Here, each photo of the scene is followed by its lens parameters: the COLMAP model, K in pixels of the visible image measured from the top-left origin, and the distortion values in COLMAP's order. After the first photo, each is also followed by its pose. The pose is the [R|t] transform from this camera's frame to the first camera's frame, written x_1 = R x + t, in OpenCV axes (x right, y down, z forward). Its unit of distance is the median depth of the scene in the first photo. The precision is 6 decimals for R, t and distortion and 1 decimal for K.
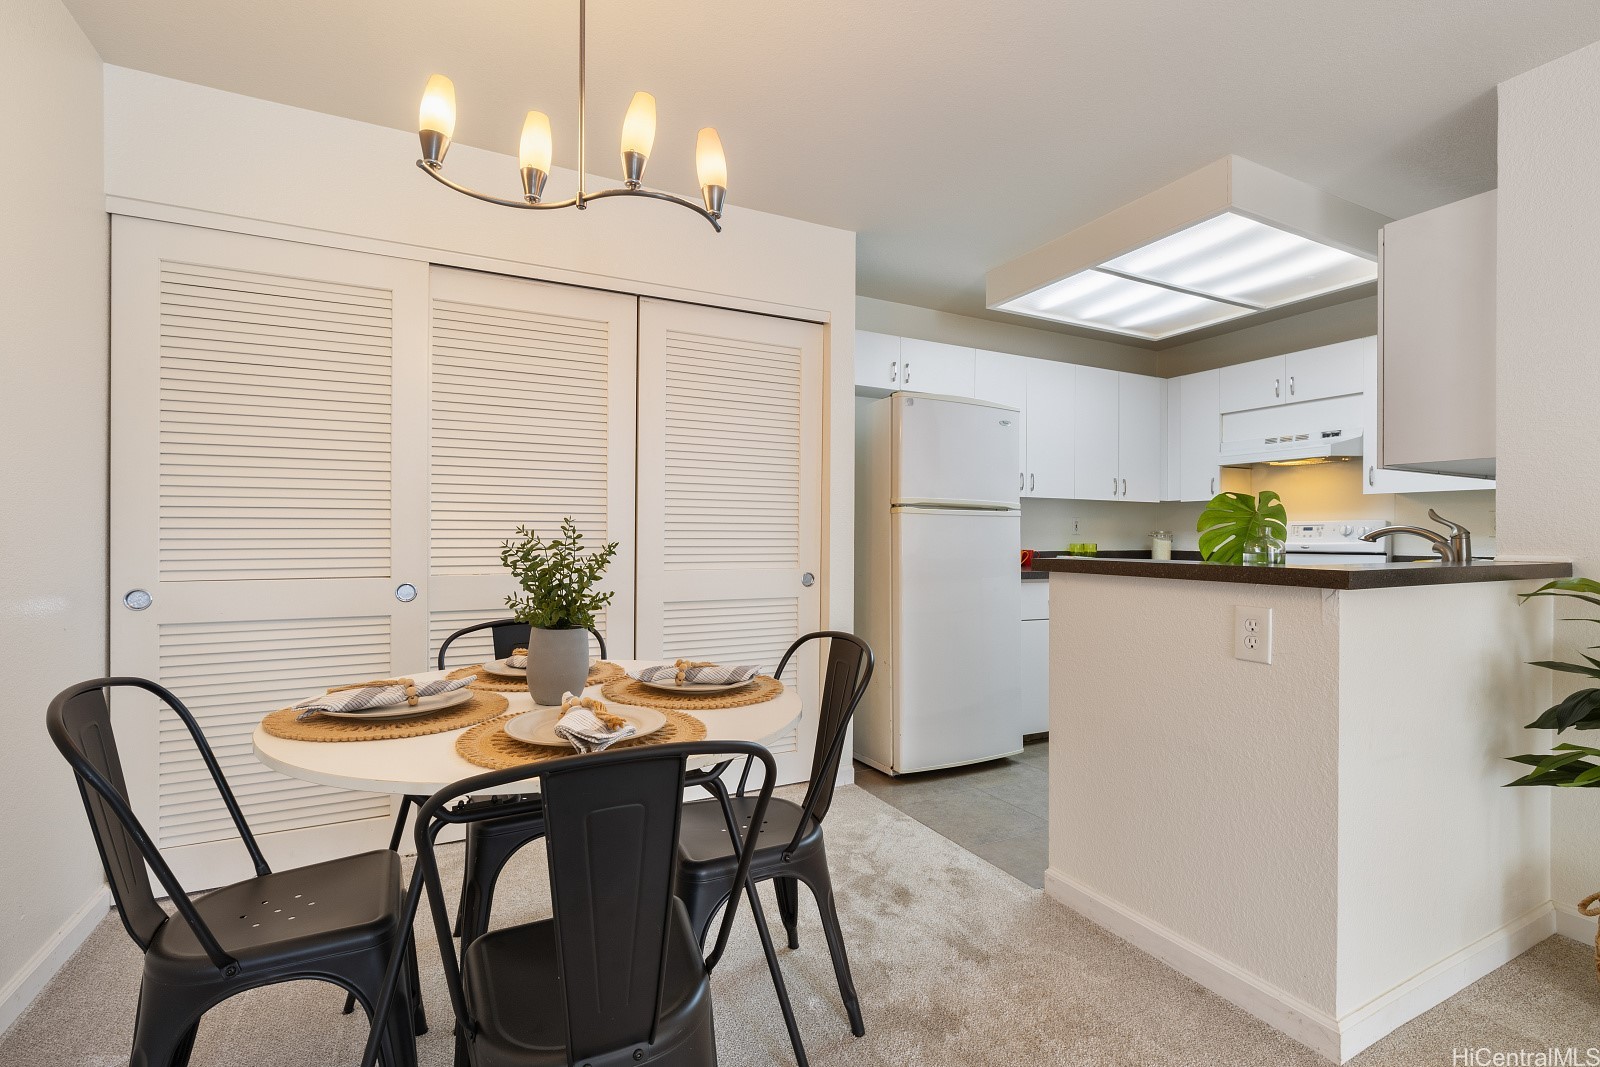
lens RADIAL K [[719.2, 0, 790.1], [0, 719.2, 536.2], [0, 0, 1]] dist [-0.008403, 0.000653]
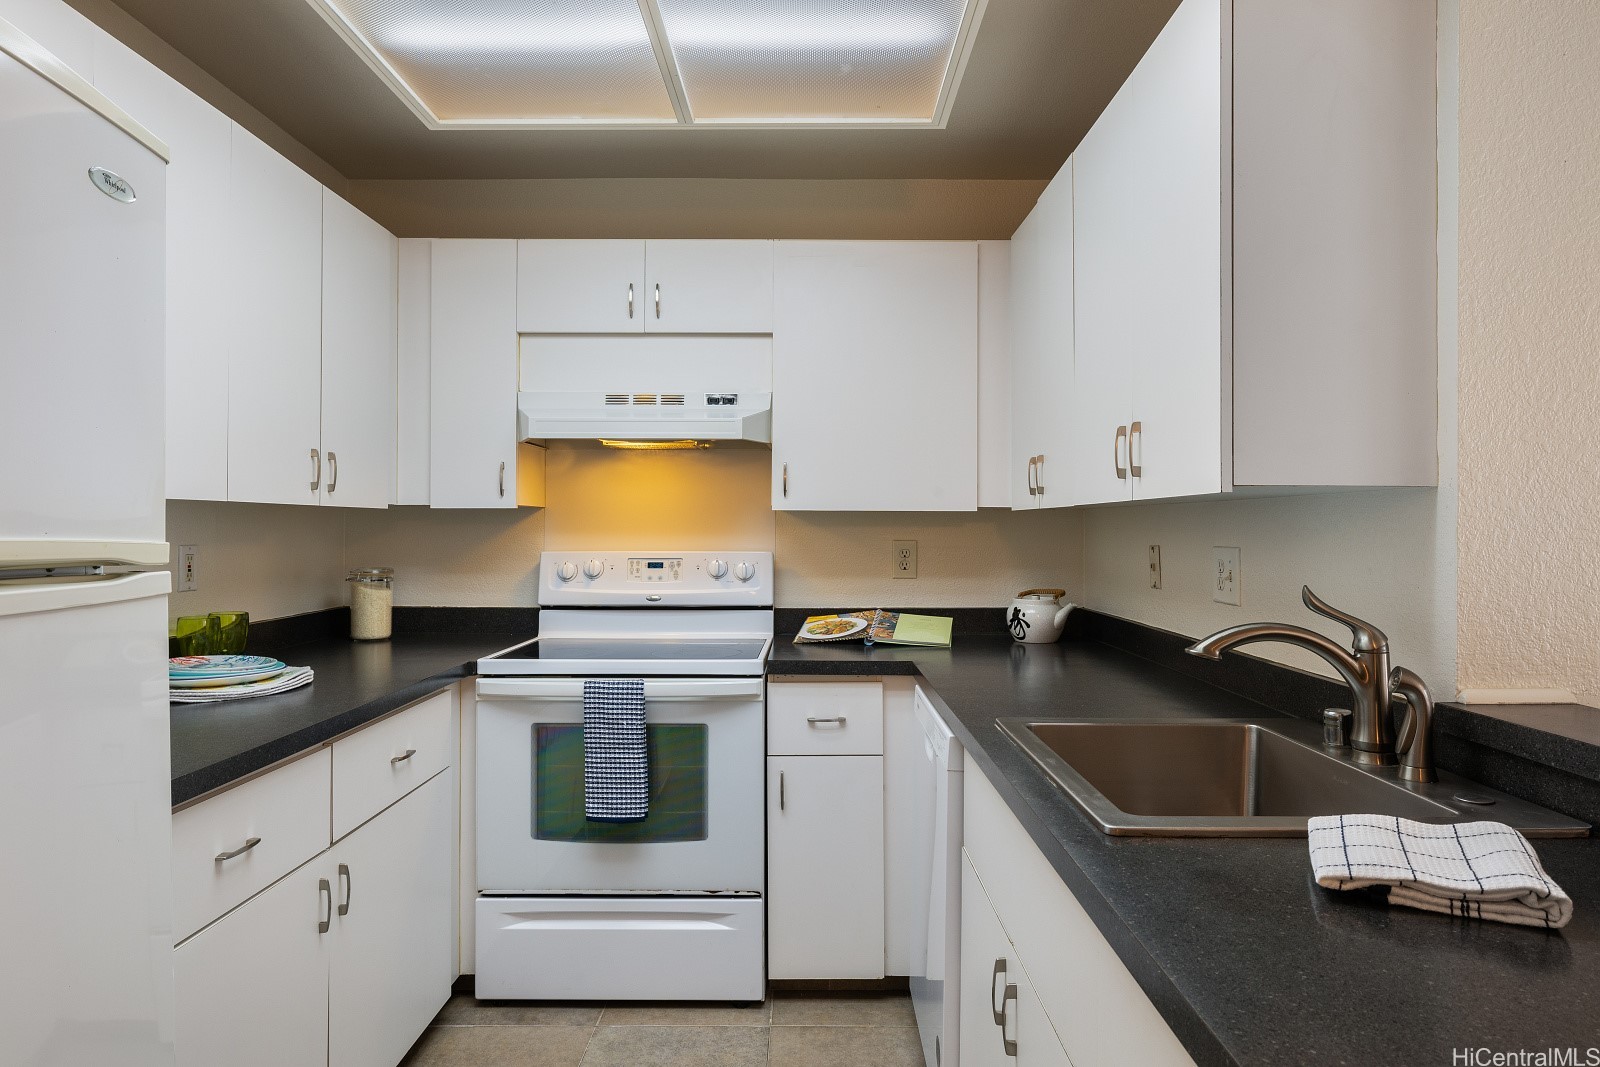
lens RADIAL K [[958.0, 0, 805.0], [0, 958.0, 522.3], [0, 0, 1]] dist [-0.008711, 0.003055]
pose [[0.444193, -0.000479, 0.895931, 0.111370], [-0.001228, 0.999999, 0.001144, -0.045919], [-0.895930, -0.001608, 0.444192, 0.581294]]
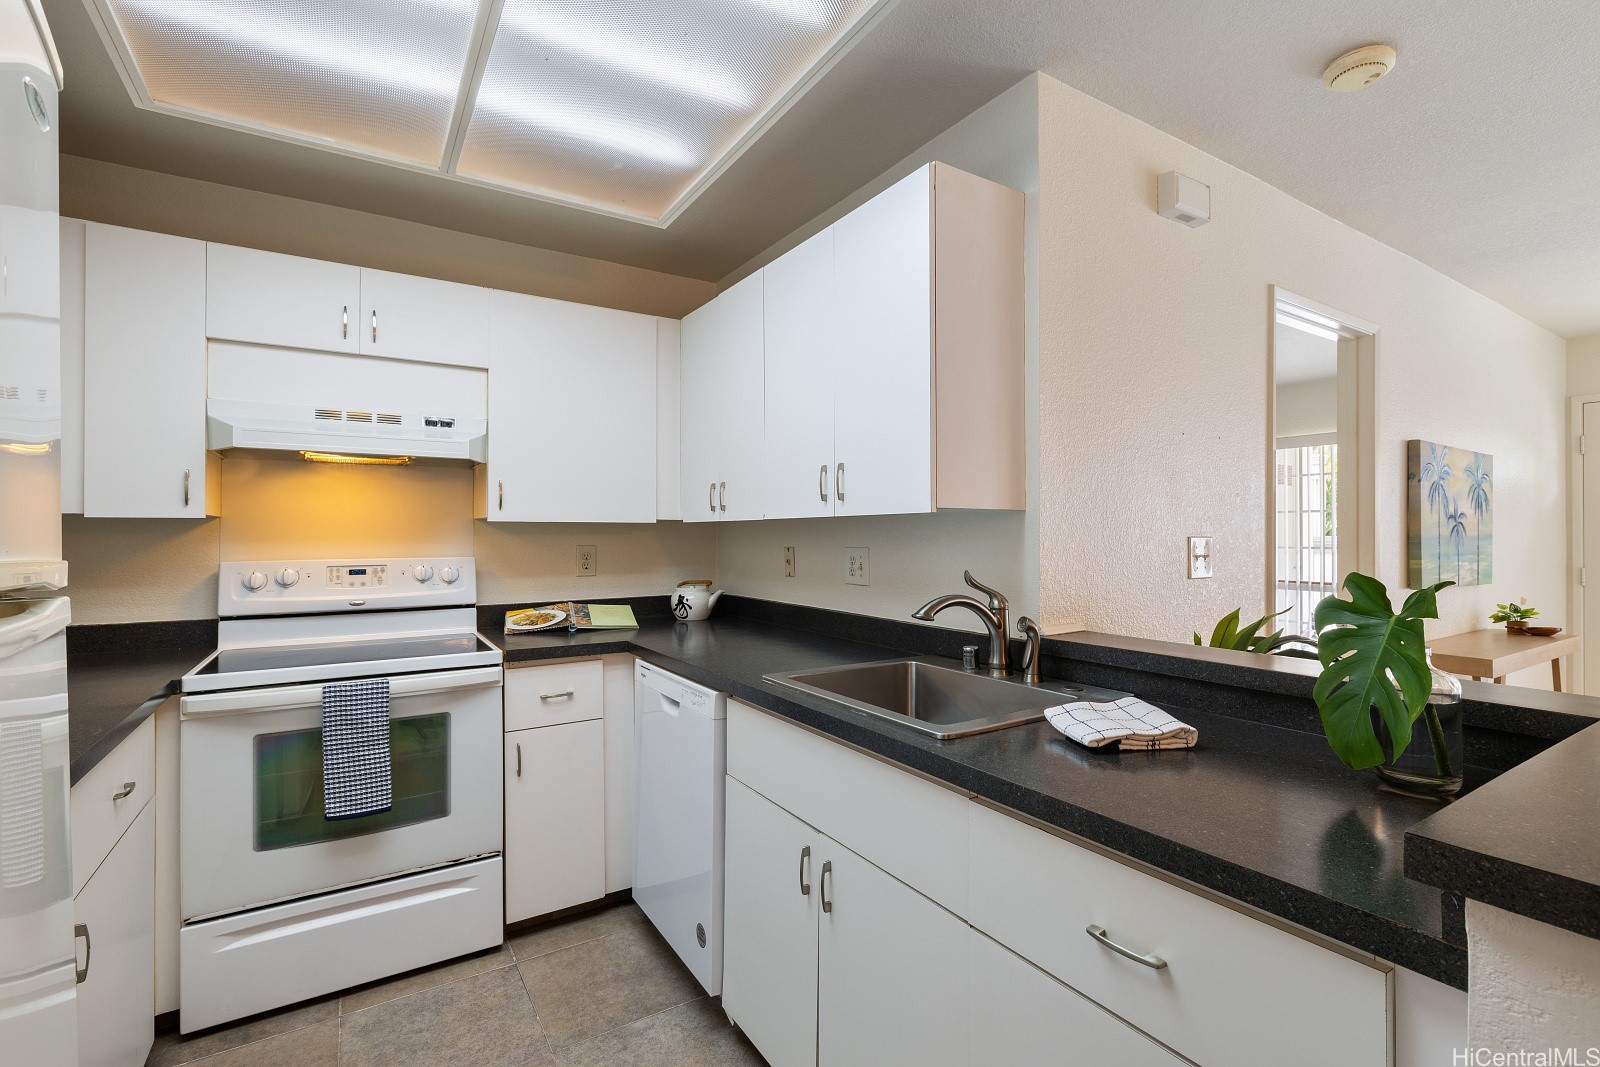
lens RADIAL K [[719.2, 0, 799.5], [0, 719.2, 529.7], [0, 0, 1]] dist [-0.008403, 0.000653]
pose [[-0.106578, 0.000537, 0.994304, 0.094152], [0.000035, 1.000000, -0.000537, -0.046524], [-0.994304, -0.000022, -0.106578, 0.717705]]
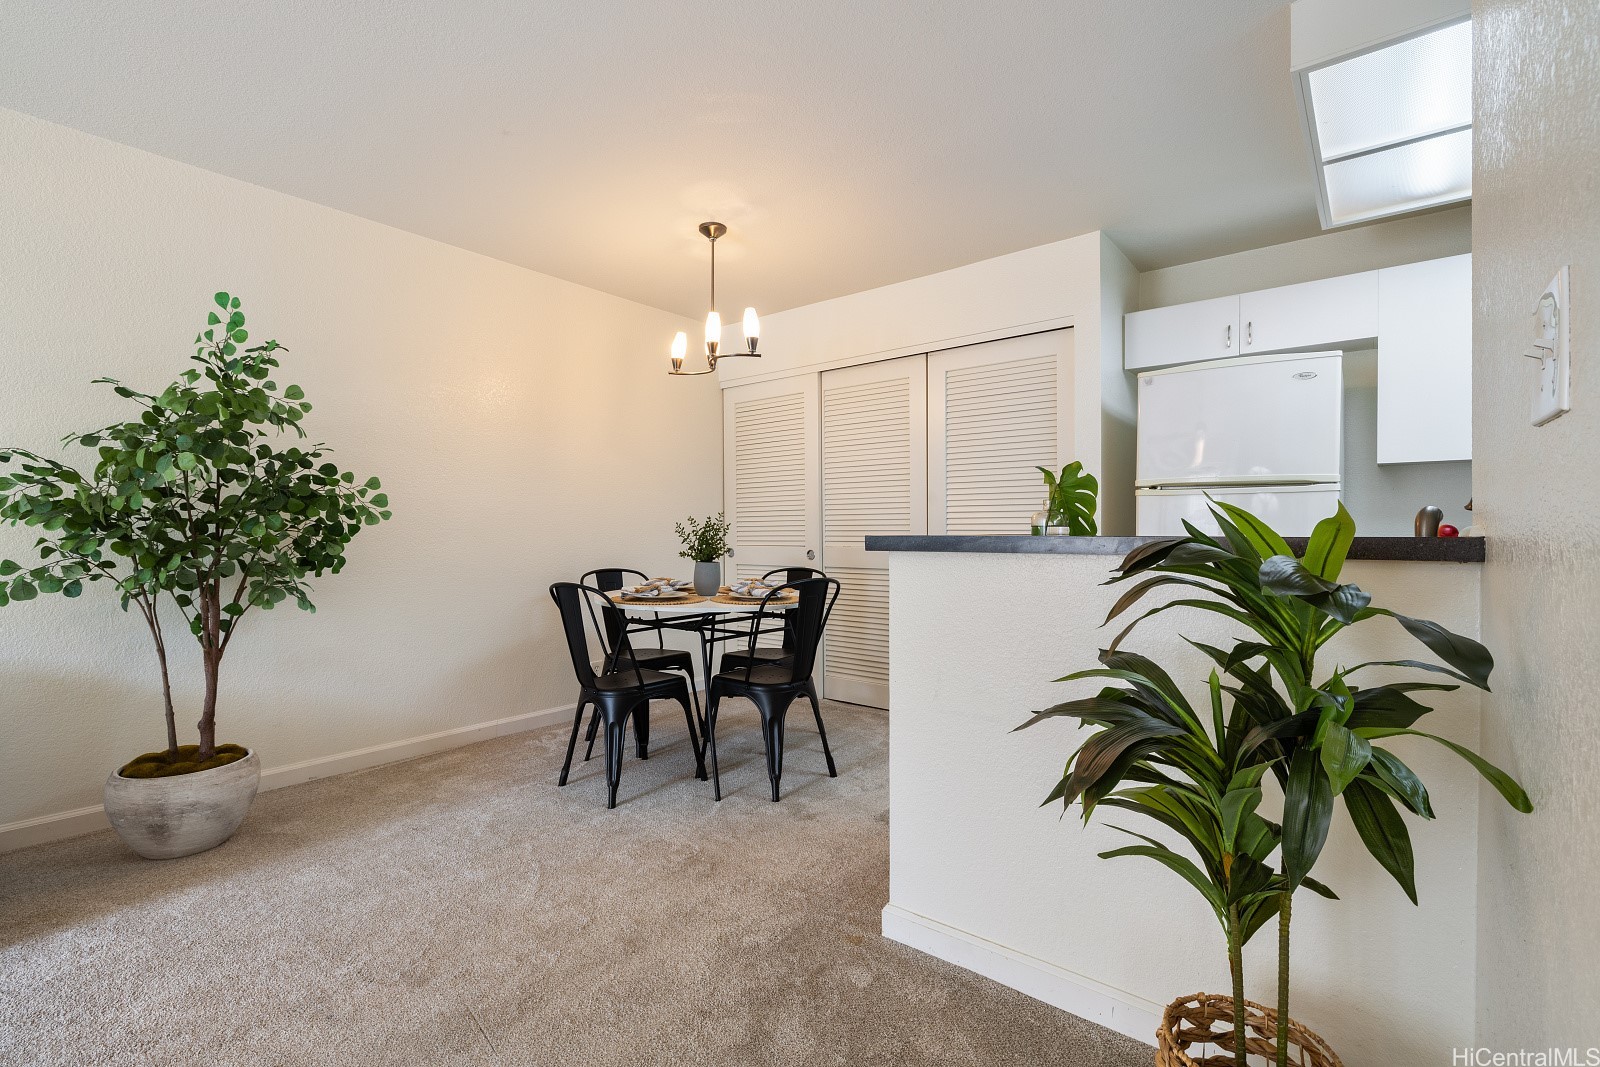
lens RADIAL K [[719.2, 0, 801.4], [0, 719.2, 531.1], [0, 0, 1]] dist [-0.008403, 0.000653]
pose [[0.422341, -0.005585, -0.906420, 0.679436], [0.002347, 0.999984, -0.005068, 0.016974], [0.906434, 0.000013, 0.422348, 0.124474]]
